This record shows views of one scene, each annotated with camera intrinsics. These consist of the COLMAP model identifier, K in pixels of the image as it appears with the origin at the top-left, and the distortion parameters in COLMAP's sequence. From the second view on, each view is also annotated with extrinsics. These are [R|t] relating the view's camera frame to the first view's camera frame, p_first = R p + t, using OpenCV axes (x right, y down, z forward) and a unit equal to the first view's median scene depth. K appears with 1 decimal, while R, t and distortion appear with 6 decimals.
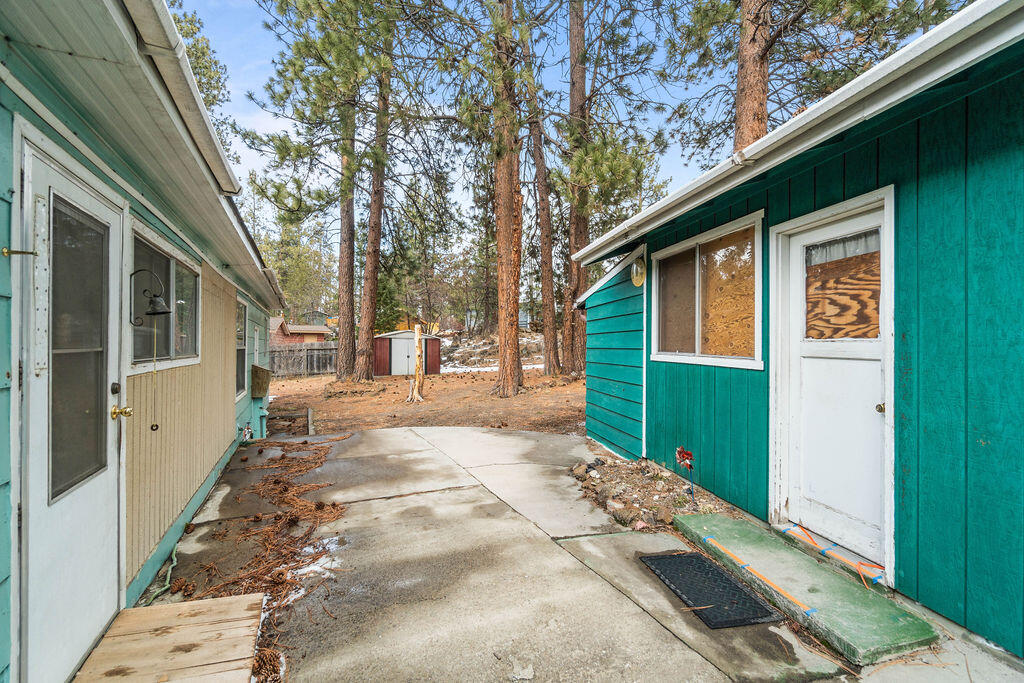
lens RADIAL K [[445.6, 0, 512.0], [0, 445.6, 341.5], [0, 0, 1]] dist [-0.000725, -0.000159]
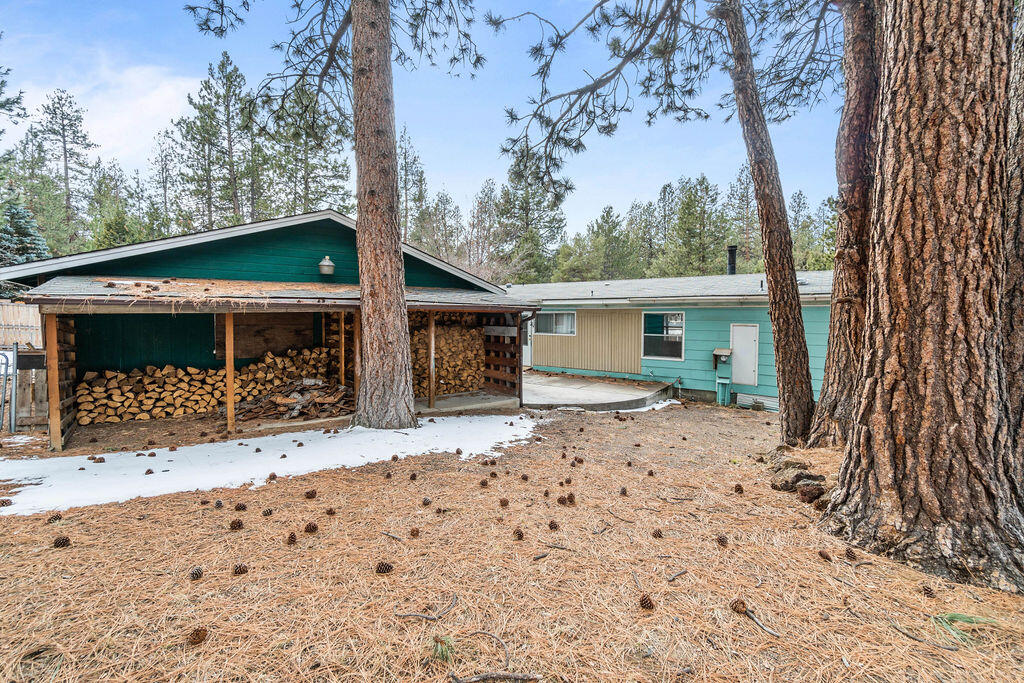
lens RADIAL K [[445.6, 0, 512.0], [0, 445.6, 341.5], [0, 0, 1]] dist [-0.000725, -0.000159]
pose [[-0.888181, 0.017851, -0.459147, 2.796219], [-0.002808, 0.999016, 0.044272, -0.129922], [0.459485, 0.040611, -0.887256, 7.480378]]
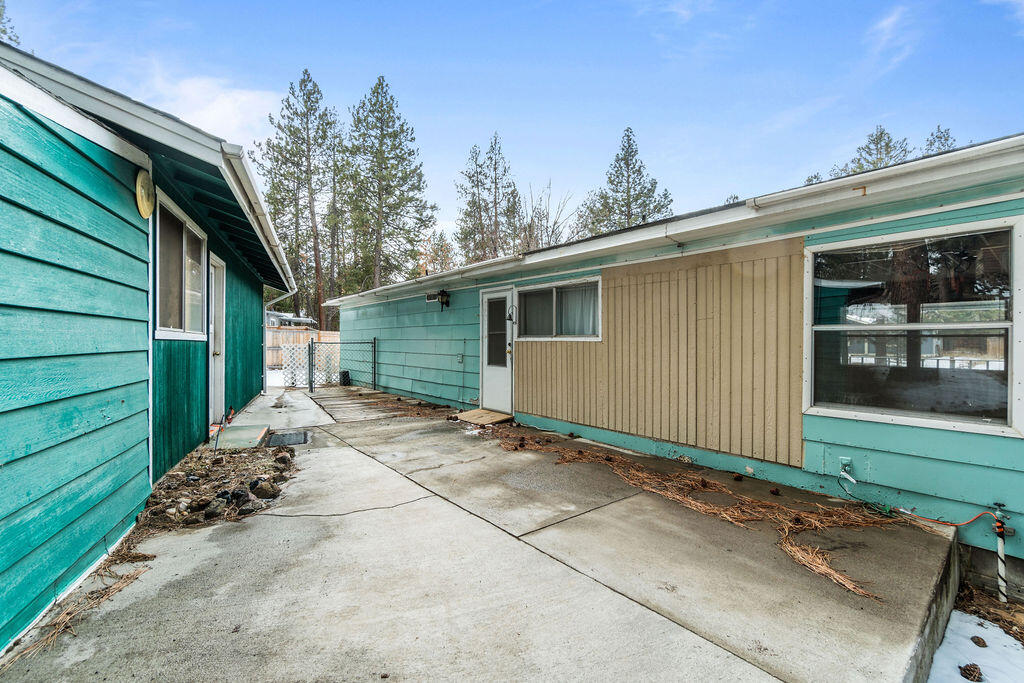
lens RADIAL K [[445.6, 0, 512.0], [0, 445.6, 341.5], [0, 0, 1]] dist [-0.000725, -0.000159]
pose [[-0.975251, -0.007616, -0.220970, -0.175708], [-0.005252, 0.999923, -0.011286, 0.122513], [0.221039, -0.009846, -0.975215, 4.226421]]
